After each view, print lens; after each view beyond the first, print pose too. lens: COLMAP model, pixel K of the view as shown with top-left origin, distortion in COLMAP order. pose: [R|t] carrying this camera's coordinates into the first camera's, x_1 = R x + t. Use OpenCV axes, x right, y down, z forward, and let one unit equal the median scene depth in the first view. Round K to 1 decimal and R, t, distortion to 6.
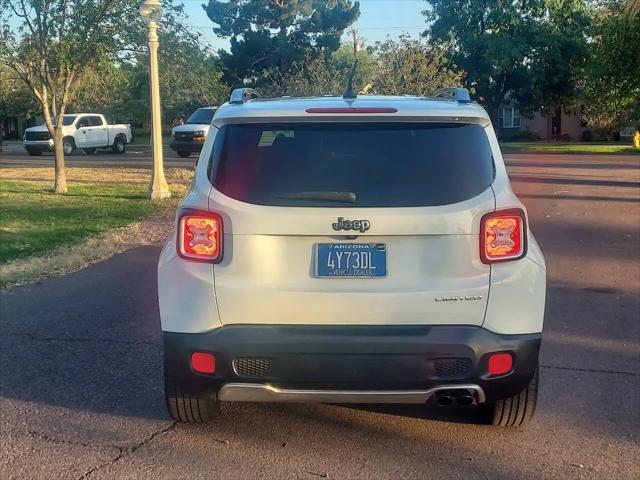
lens RADIAL K [[933.5, 0, 323.9], [0, 933.5, 243.1], [0, 0, 1]] dist [0.069529, 0.000000]
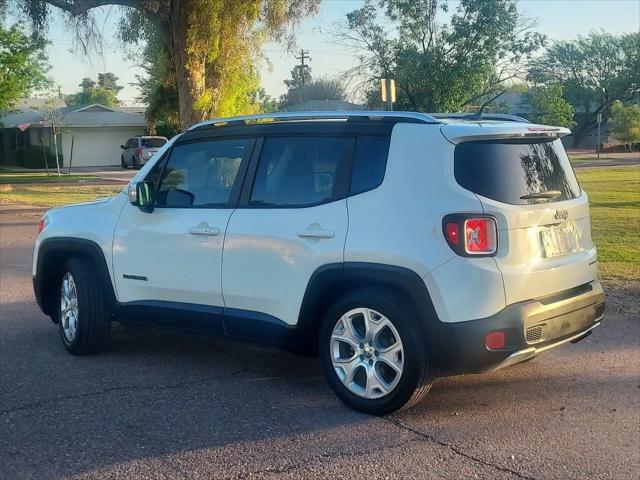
lens RADIAL K [[933.5, 0, 322.1], [0, 933.5, 244.9], [0, 0, 1]] dist [0.069529, 0.000000]
pose [[0.609925, -0.091081, 0.787208, -1.197082], [0.115640, 0.992969, 0.025291, -0.048783], [-0.783977, 0.075607, 0.616169, 0.433860]]
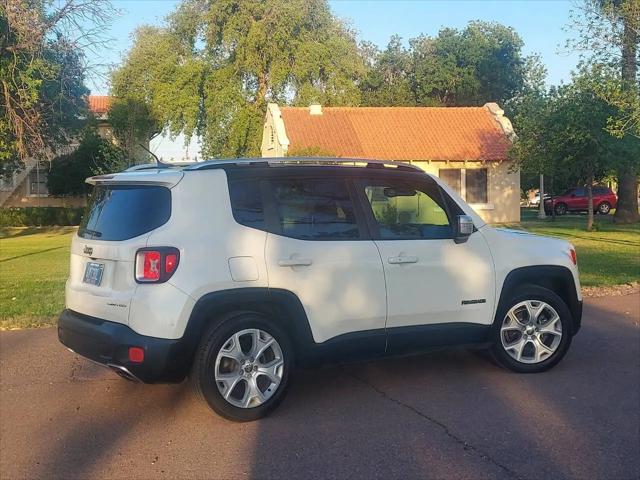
lens RADIAL K [[933.5, 0, 321.3], [0, 933.5, 238.1], [0, 0, 1]] dist [0.069529, 0.000000]
pose [[0.575192, 0.039352, -0.817071, 1.500163], [-0.097168, 0.995057, -0.020479, -0.044920], [0.812227, 0.091172, 0.576173, 0.397841]]
